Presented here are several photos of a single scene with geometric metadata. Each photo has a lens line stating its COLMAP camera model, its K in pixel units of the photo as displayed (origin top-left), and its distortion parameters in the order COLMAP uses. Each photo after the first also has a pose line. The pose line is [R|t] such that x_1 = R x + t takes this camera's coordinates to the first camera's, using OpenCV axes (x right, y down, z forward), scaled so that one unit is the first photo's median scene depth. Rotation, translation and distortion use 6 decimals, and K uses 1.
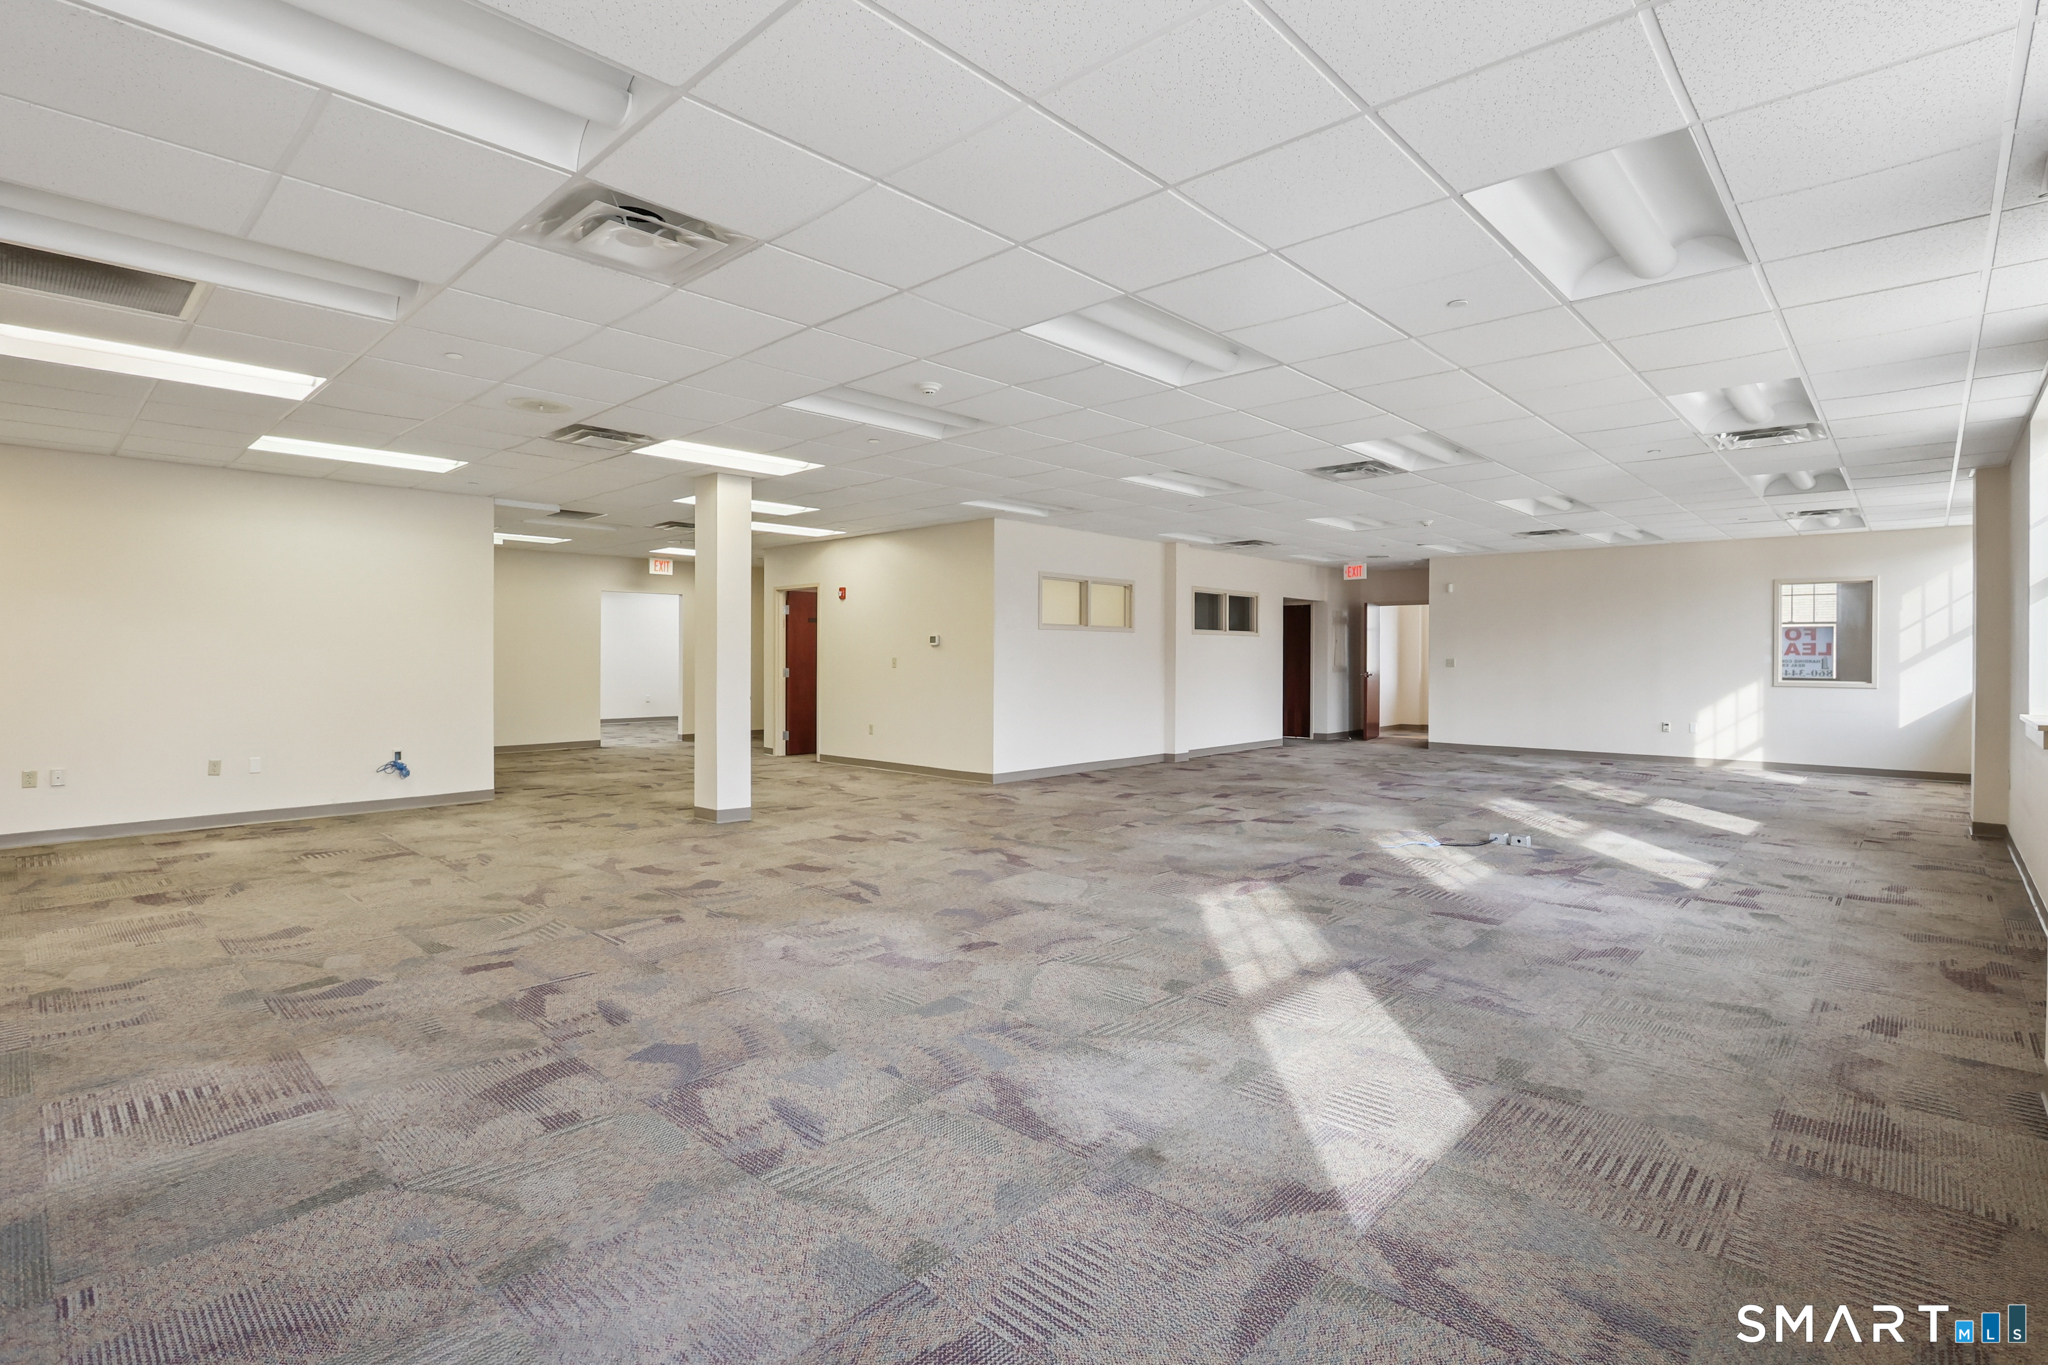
lens RADIAL K [[962.5, 0, 1021.0], [0, 962.5, 649.9], [0, 0, 1]] dist [0.014331, 0.000685]
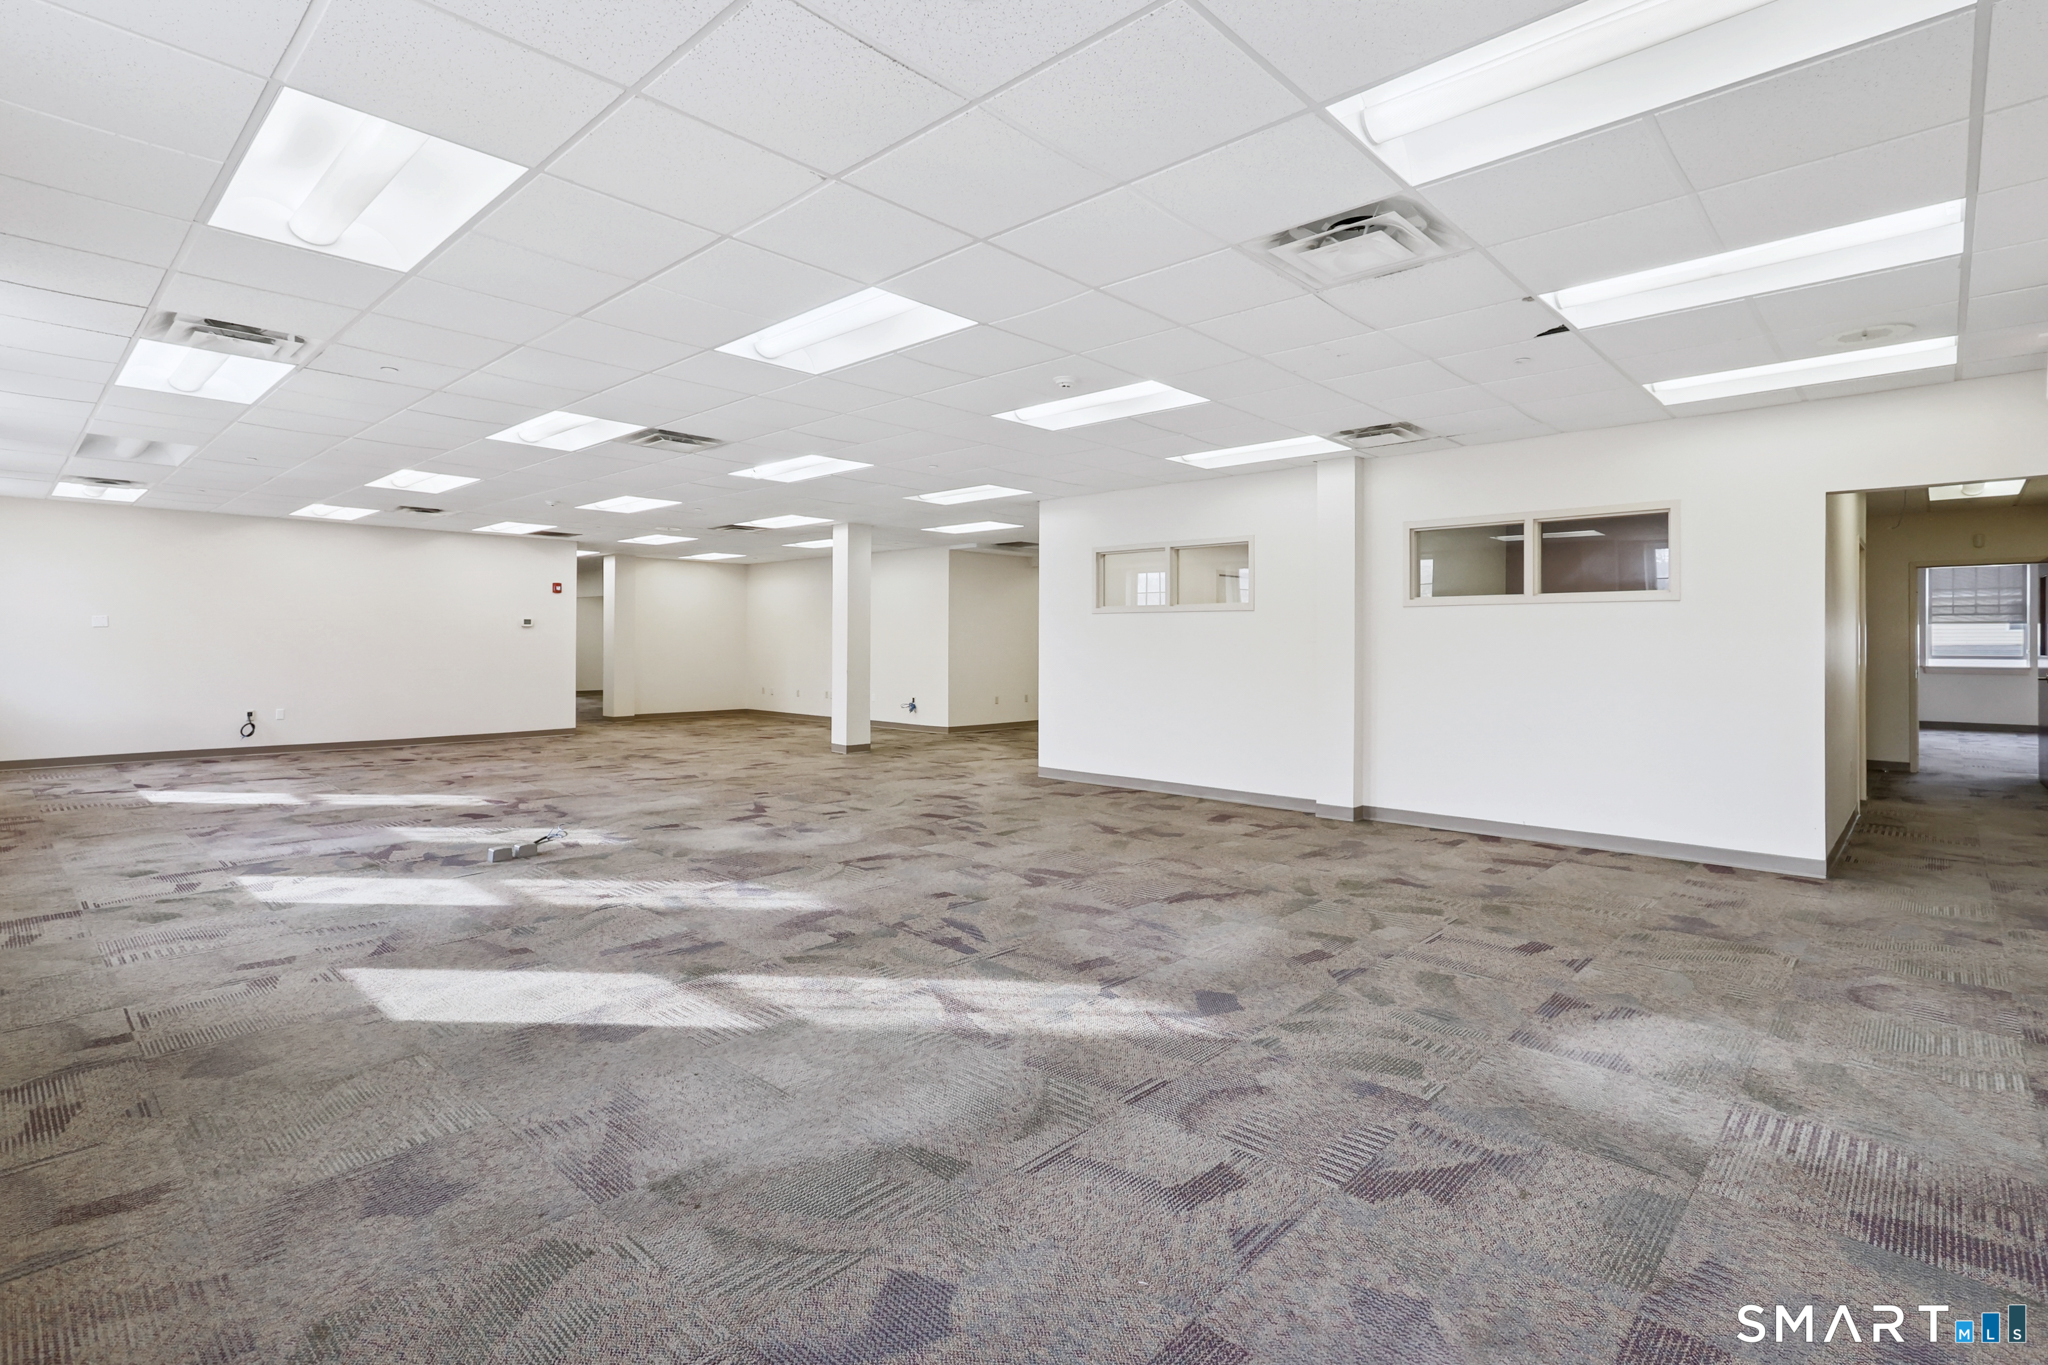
lens RADIAL K [[962.5, 0, 1021.0], [0, 962.5, 649.9], [0, 0, 1]] dist [0.014331, 0.000685]
pose [[0.008808, -0.001922, -0.999959, 0.817925], [-0.008866, 0.999959, -0.002000, 0.014019], [0.999922, 0.008883, 0.008790, 0.869359]]
